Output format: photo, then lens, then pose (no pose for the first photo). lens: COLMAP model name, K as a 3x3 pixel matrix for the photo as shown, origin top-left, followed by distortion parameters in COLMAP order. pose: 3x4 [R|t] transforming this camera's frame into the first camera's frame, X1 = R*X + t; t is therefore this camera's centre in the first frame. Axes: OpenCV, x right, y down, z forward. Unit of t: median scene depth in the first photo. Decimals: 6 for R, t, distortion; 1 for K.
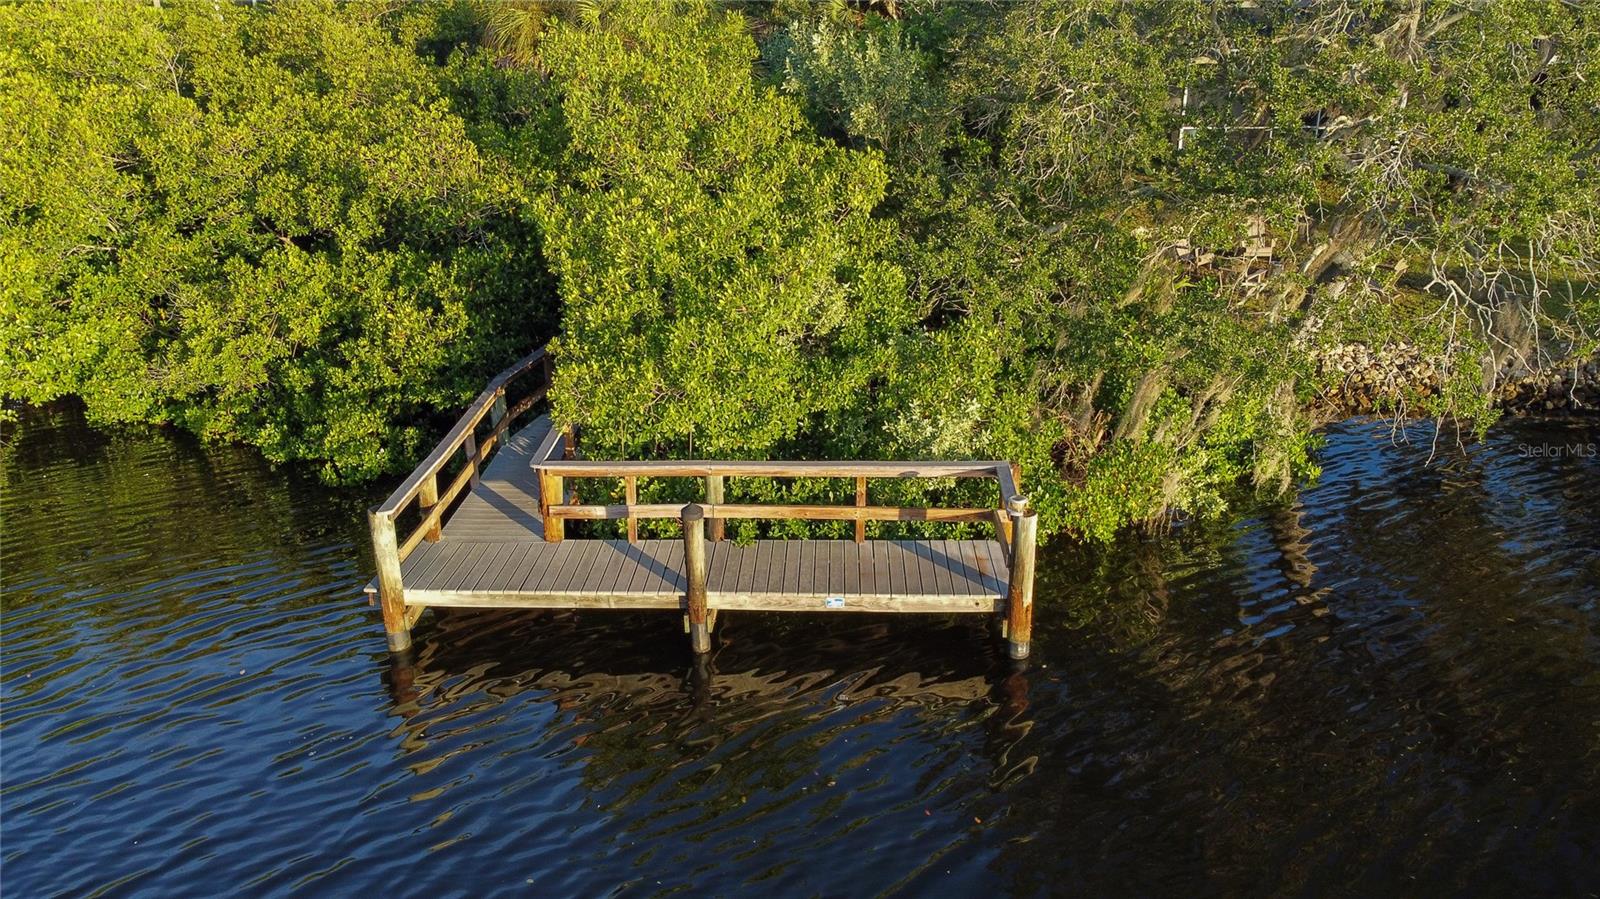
lens RADIAL K [[1220.2, 0, 797.0], [0, 1220.2, 458.3], [0, 0, 1]] dist [-0.001483, -0.000690]
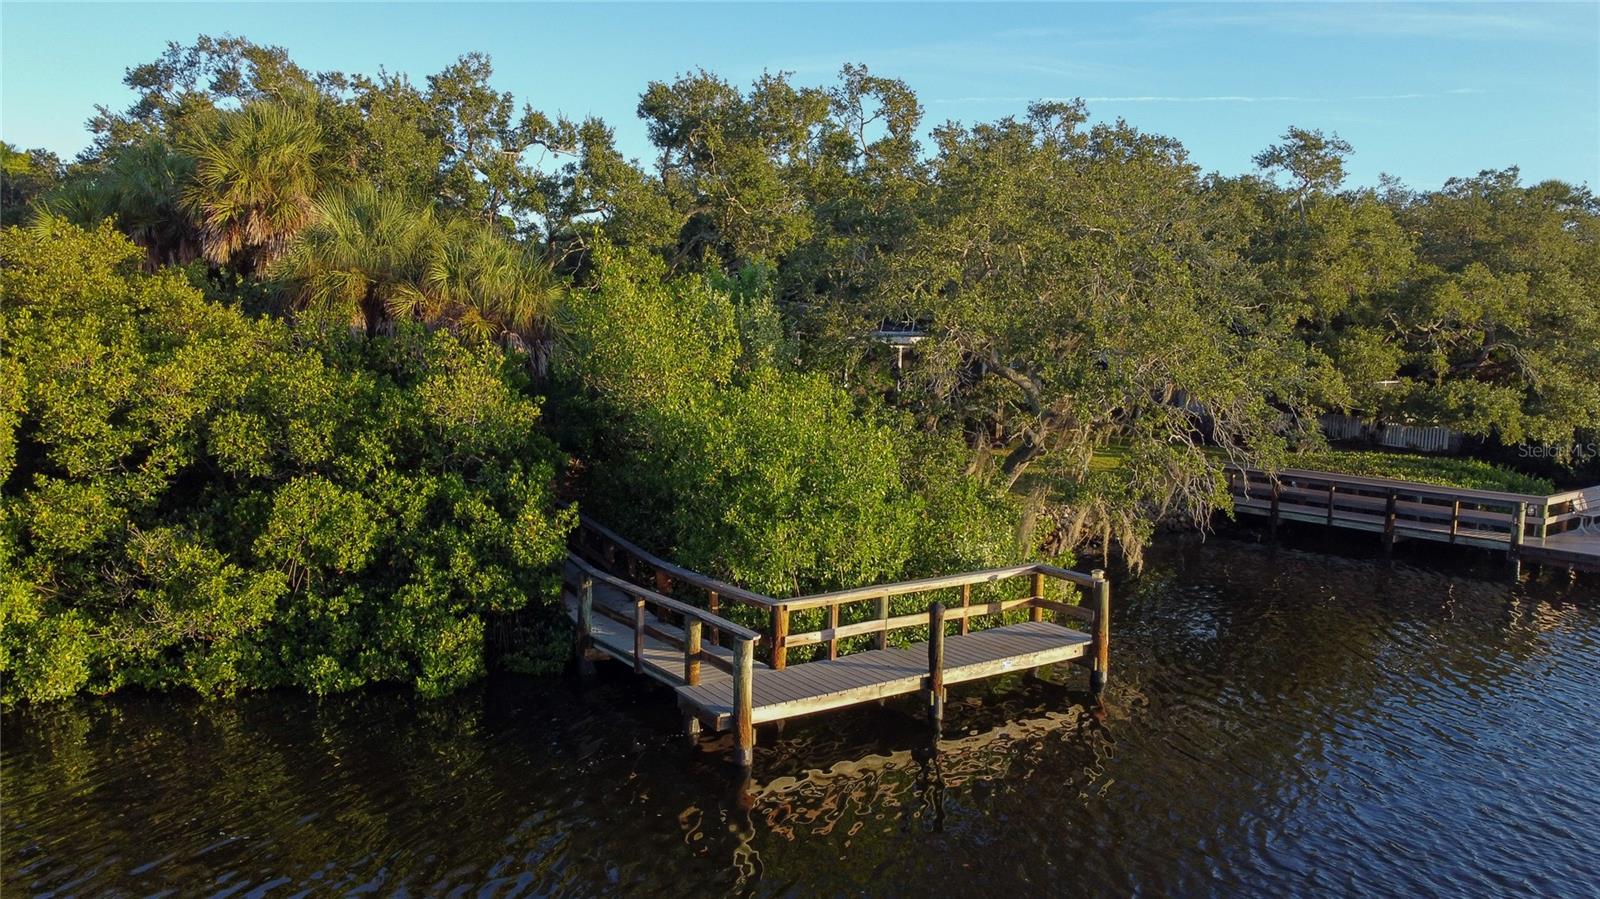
lens RADIAL K [[1220.2, 0, 797.0], [0, 1220.2, 458.3], [0, 0, 1]] dist [-0.001483, -0.000690]
pose [[0.802166, -0.049790, 0.595021, -0.815810], [0.191380, 0.965383, -0.177225, 0.075963], [-0.565600, 0.256039, 0.783927, -0.014537]]
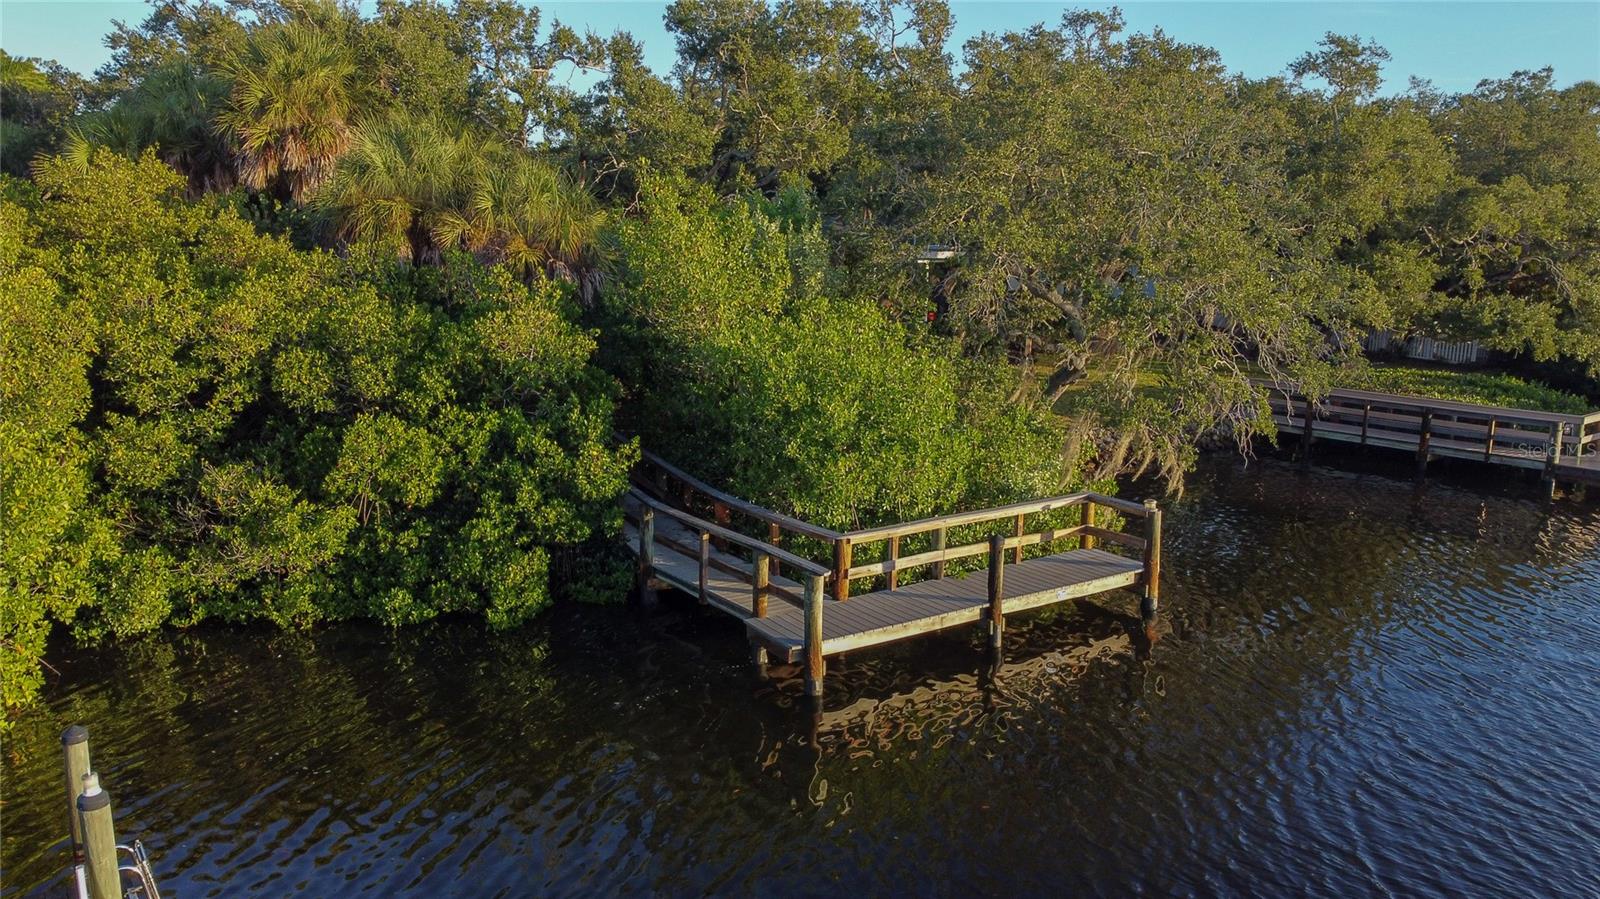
lens RADIAL K [[1220.2, 0, 797.0], [0, 1220.2, 458.3], [0, 0, 1]] dist [-0.001483, -0.000690]
pose [[0.805746, -0.099567, 0.583833, -0.863073], [0.195611, 0.975188, -0.103654, 0.042188], [-0.559026, 0.197722, 0.805230, -0.005562]]
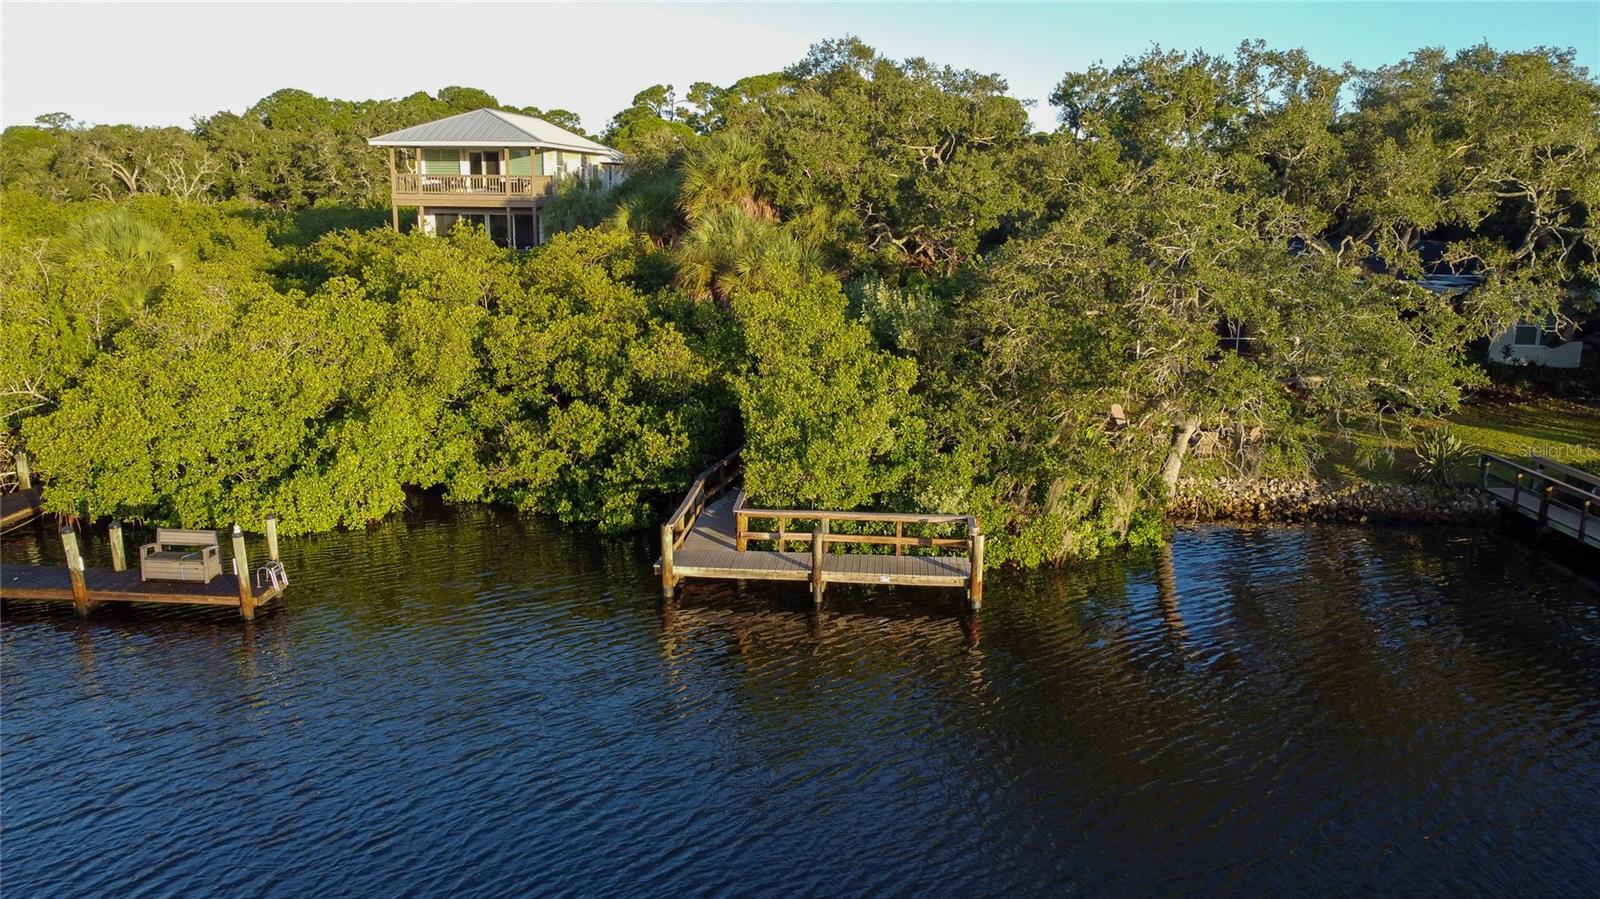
lens RADIAL K [[1220.2, 0, 797.0], [0, 1220.2, 458.3], [0, 0, 1]] dist [-0.001483, -0.000690]
pose [[0.998793, 0.026510, -0.041355, -0.030283], [-0.032094, 0.989514, -0.140825, 0.174854], [0.037188, 0.141983, 0.989170, -0.864991]]
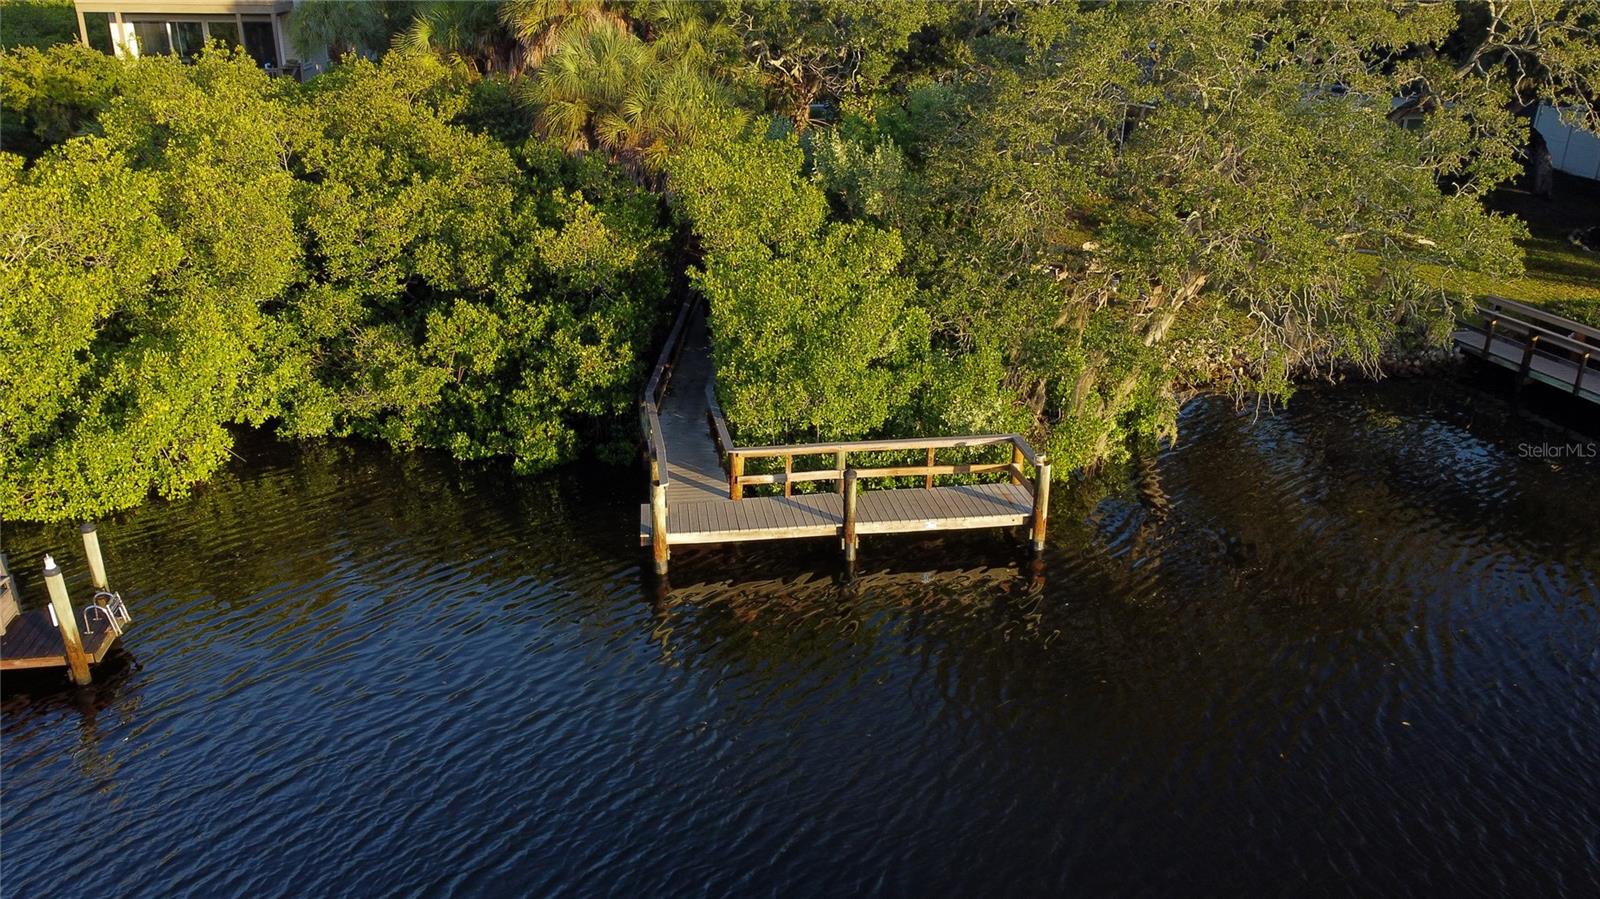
lens RADIAL K [[1220.2, 0, 797.0], [0, 1220.2, 458.3], [0, 0, 1]] dist [-0.001483, -0.000690]
pose [[0.981460, -0.052705, 0.184280, -0.368219], [0.048990, 0.998495, 0.024655, -0.016882], [-0.185302, -0.015170, 0.982565, -0.478326]]
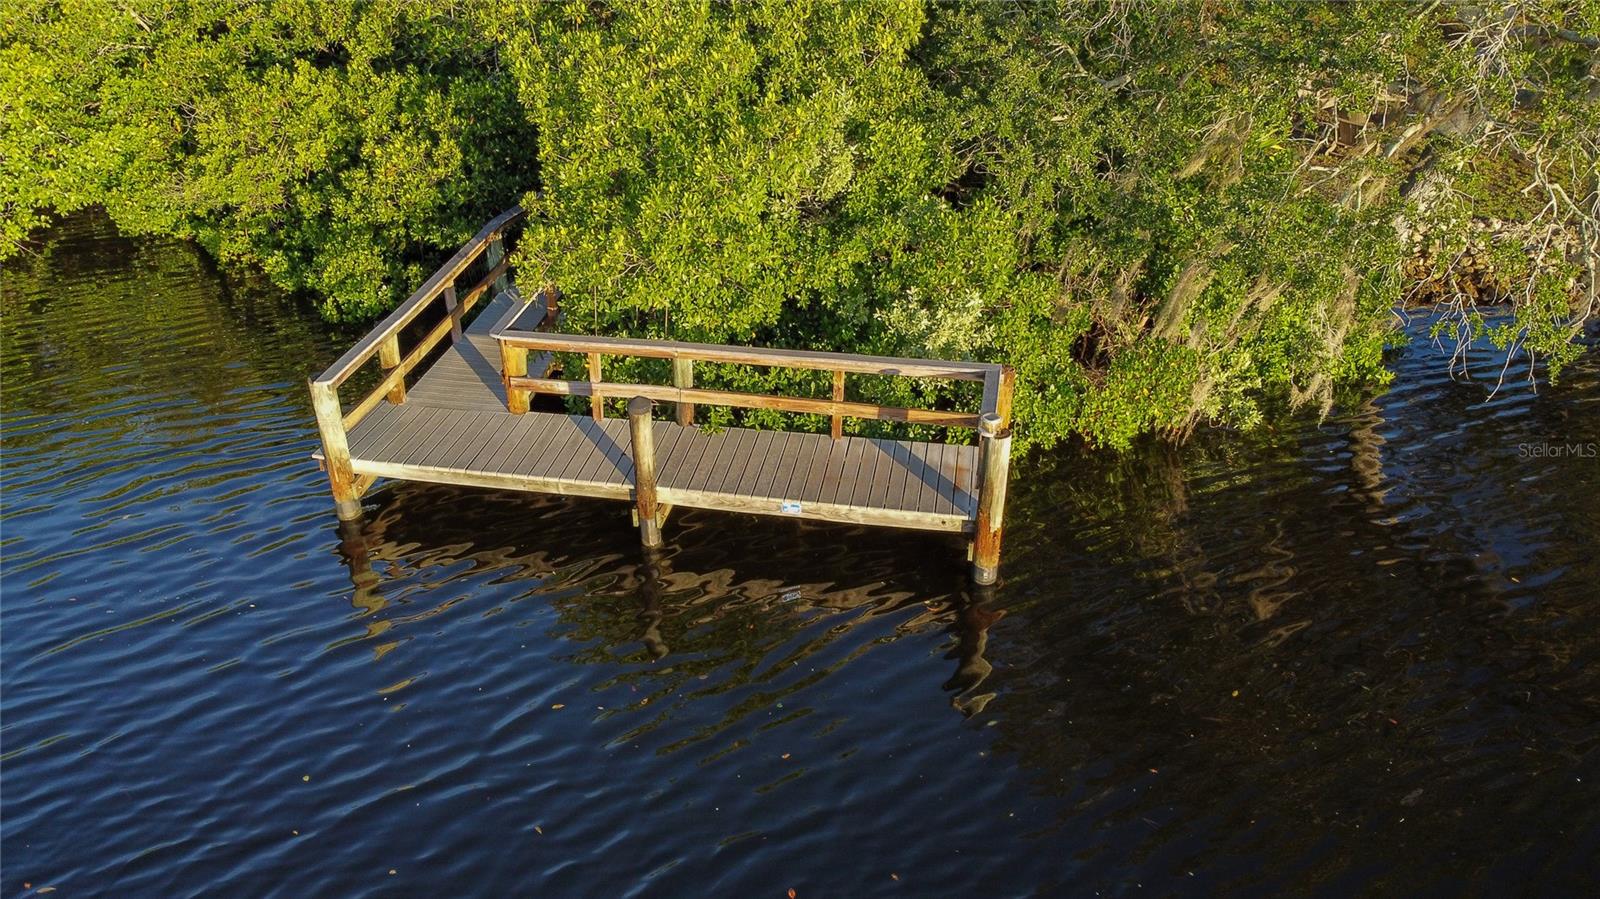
lens RADIAL K [[1220.2, 0, 797.0], [0, 1220.2, 458.3], [0, 0, 1]] dist [-0.001483, -0.000690]
pose [[0.991799, 0.077636, -0.101527, 0.106079], [-0.059345, 0.983278, 0.172168, -0.067378], [0.113196, -0.164731, 0.979822, 0.075651]]
